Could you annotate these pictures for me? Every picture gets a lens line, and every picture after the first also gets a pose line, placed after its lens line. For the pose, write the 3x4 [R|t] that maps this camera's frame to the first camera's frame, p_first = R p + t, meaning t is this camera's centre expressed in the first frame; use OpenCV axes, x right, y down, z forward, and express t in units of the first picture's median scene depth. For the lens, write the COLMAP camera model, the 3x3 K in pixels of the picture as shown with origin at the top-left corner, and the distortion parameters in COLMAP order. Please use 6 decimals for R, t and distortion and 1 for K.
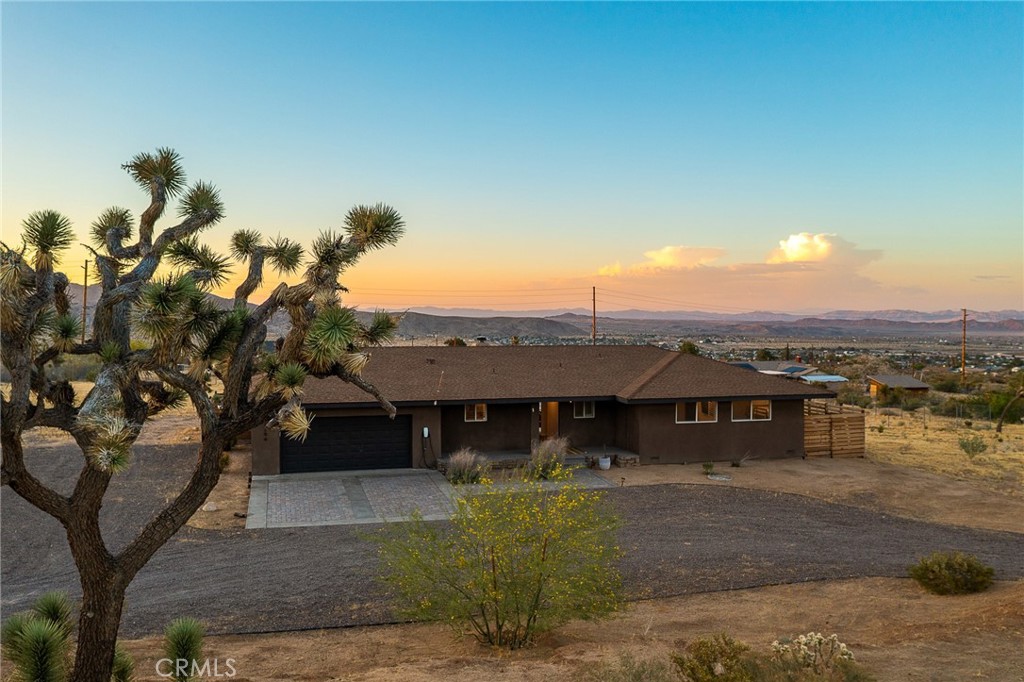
lens RADIAL K [[819.5, 0, 512.0], [0, 819.5, 317.9], [0, 0, 1]] dist [-0.003031, 0.000913]
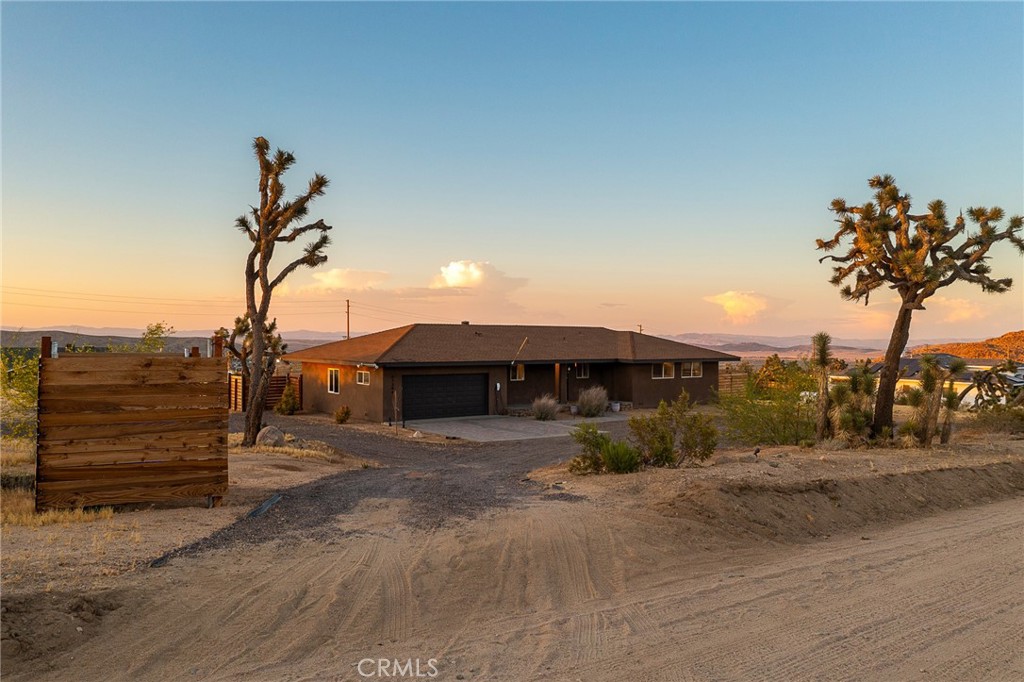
lens RADIAL K [[807.0, 0, 512.0], [0, 807.0, 341.0], [0, 0, 1]] dist [-0.002214, 0.000272]
pose [[0.918007, 0.000355, 0.396564, -0.531410], [-0.001003, 0.999998, 0.001427, 0.059786], [-0.396563, -0.001708, 0.918006, -0.153029]]
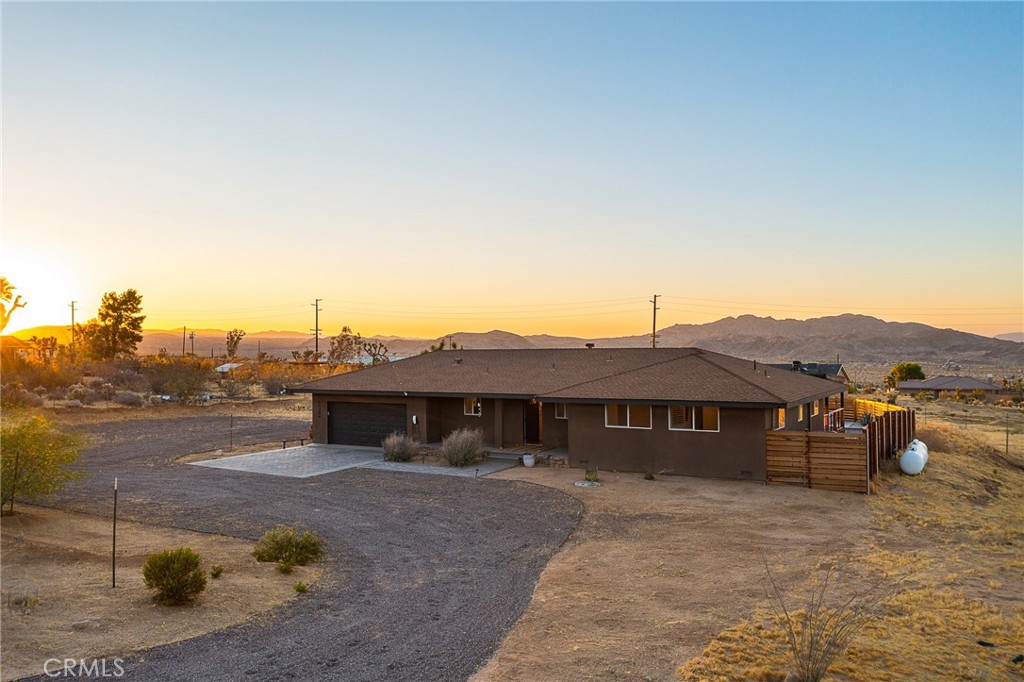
lens RADIAL K [[807.0, 0, 512.0], [0, 807.0, 341.0], [0, 0, 1]] dist [-0.002214, 0.000272]
pose [[0.686420, -0.018720, -0.726964, 0.751580], [0.011064, 0.999822, -0.015300, 0.041963], [0.727121, 0.002459, 0.686505, 0.280506]]
